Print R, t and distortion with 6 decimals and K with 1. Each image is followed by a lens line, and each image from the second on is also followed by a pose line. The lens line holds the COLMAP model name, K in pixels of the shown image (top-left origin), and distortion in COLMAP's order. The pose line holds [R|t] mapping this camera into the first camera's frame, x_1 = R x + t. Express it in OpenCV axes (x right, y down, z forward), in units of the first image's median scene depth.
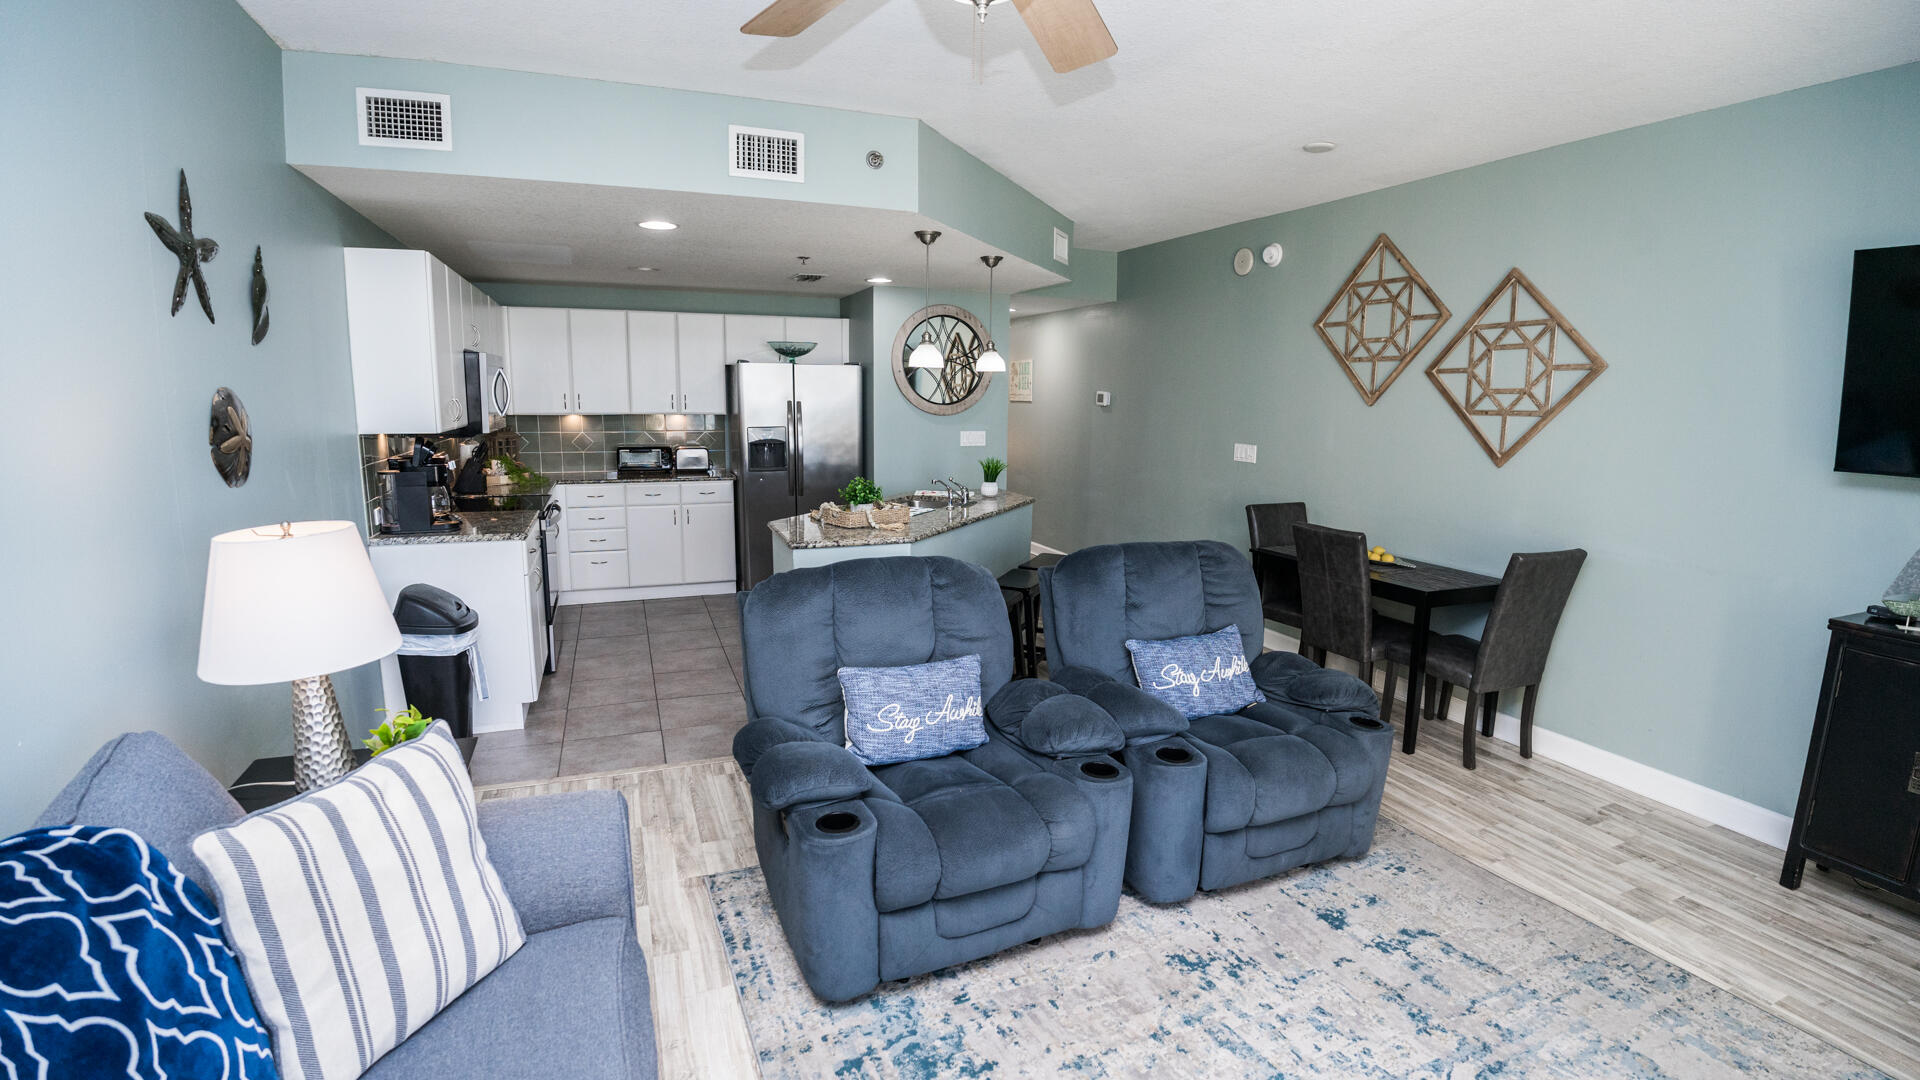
lens RADIAL K [[870.8, 0, 958.1], [0, 870.8, 540.7], [0, 0, 1]] dist [-0.065815, 0.005105]
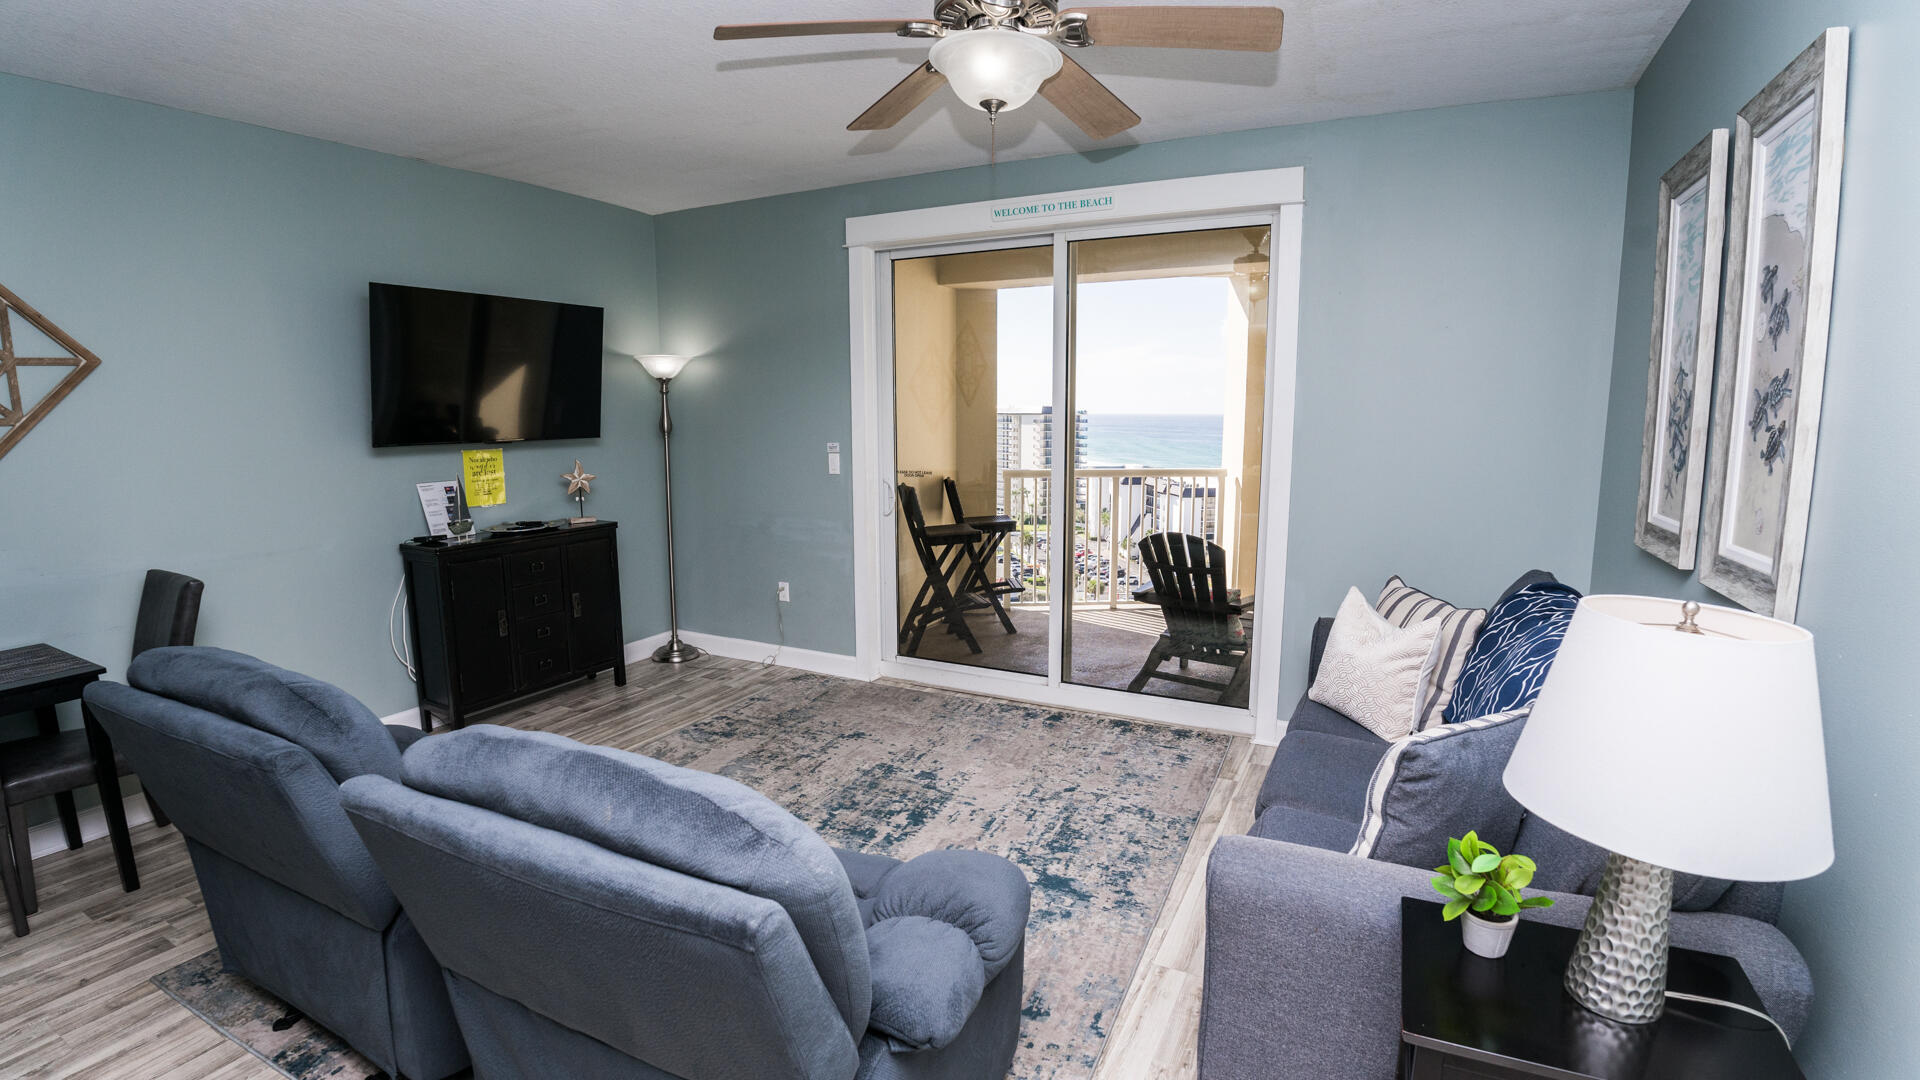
lens RADIAL K [[870.8, 0, 969.3], [0, 870.8, 535.7], [0, 0, 1]] dist [-0.065815, 0.005105]
pose [[-0.665193, -0.123827, 0.736333, -0.401743], [0.115590, 0.957187, 0.265389, -0.135372], [-0.737670, 0.261648, -0.622401, 0.791941]]
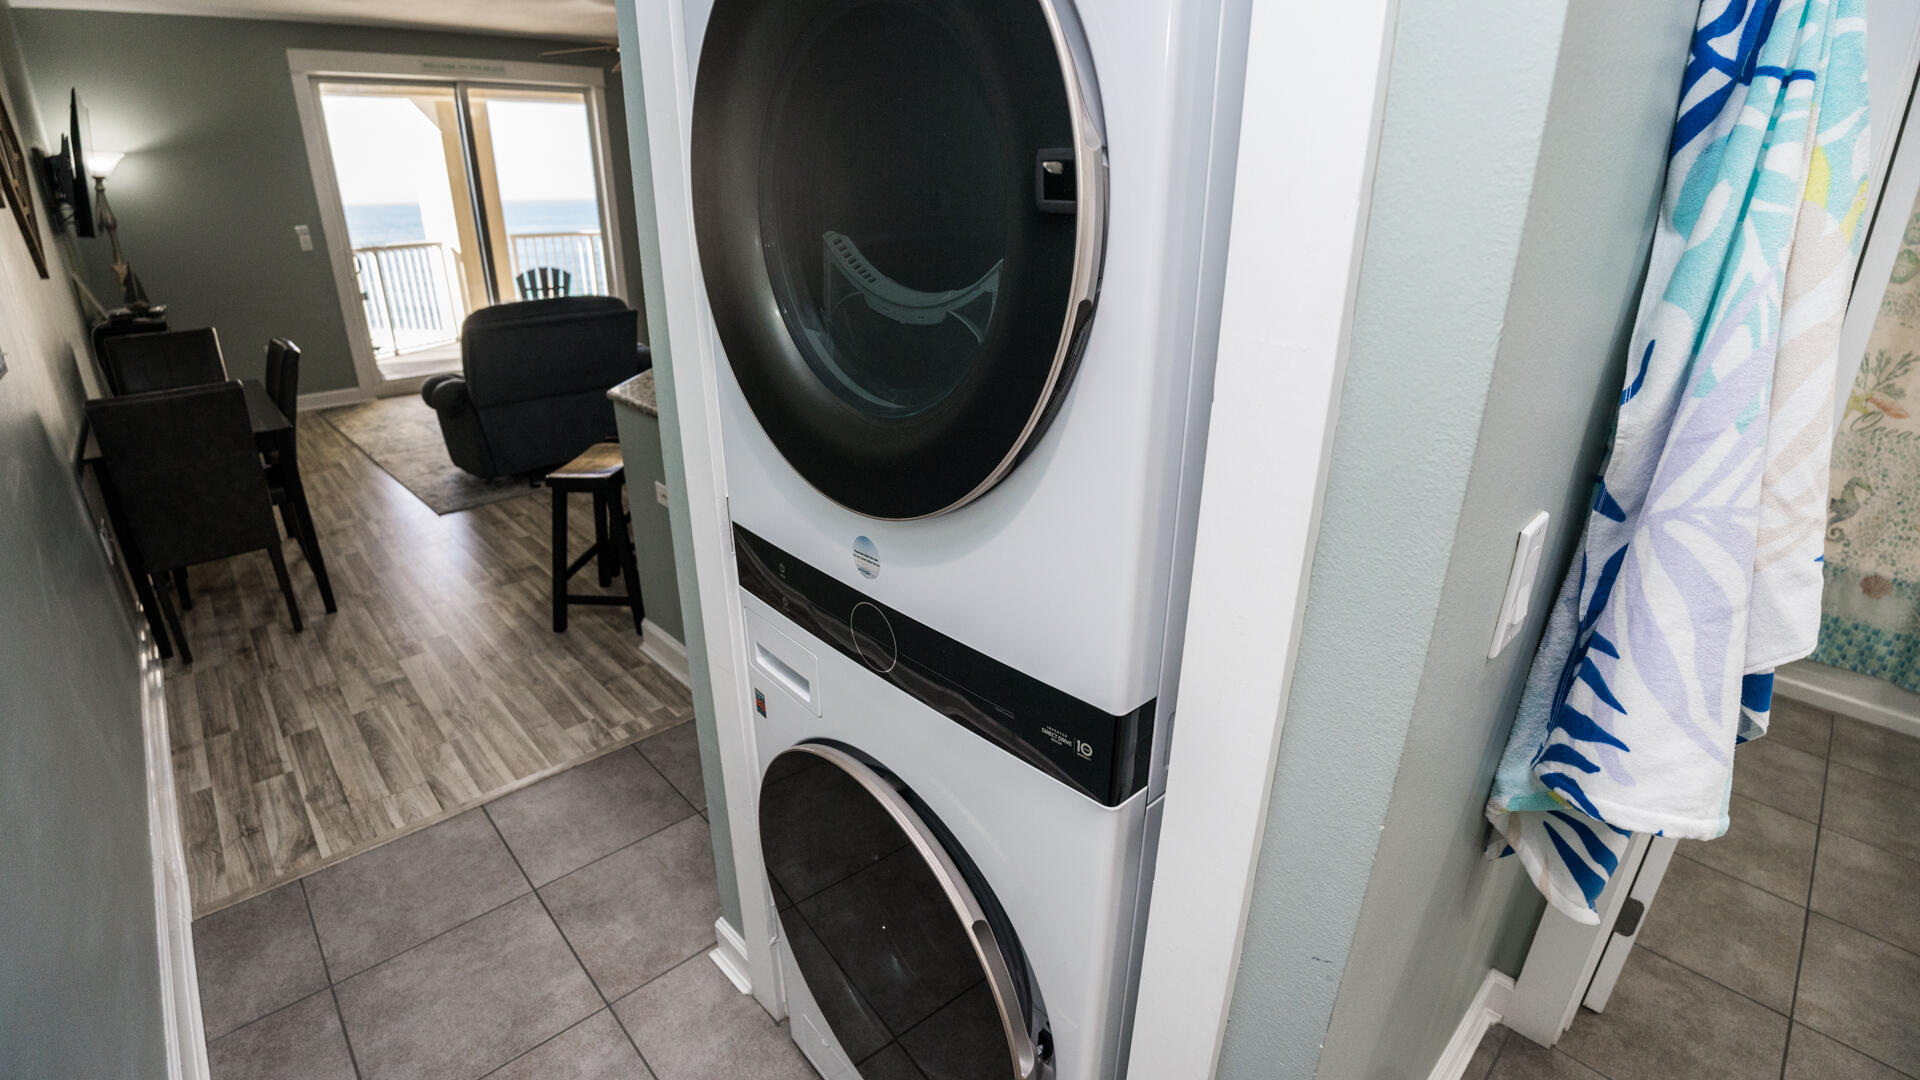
lens RADIAL K [[870.8, 0, 960.1], [0, 870.8, 544.1], [0, 0, 1]] dist [-0.065815, 0.005105]
pose [[-0.931279, 0.114697, -0.345780, 0.103885], [-0.084434, 0.855347, 0.511128, -0.342919], [0.354387, 0.505199, -0.786882, 2.077491]]
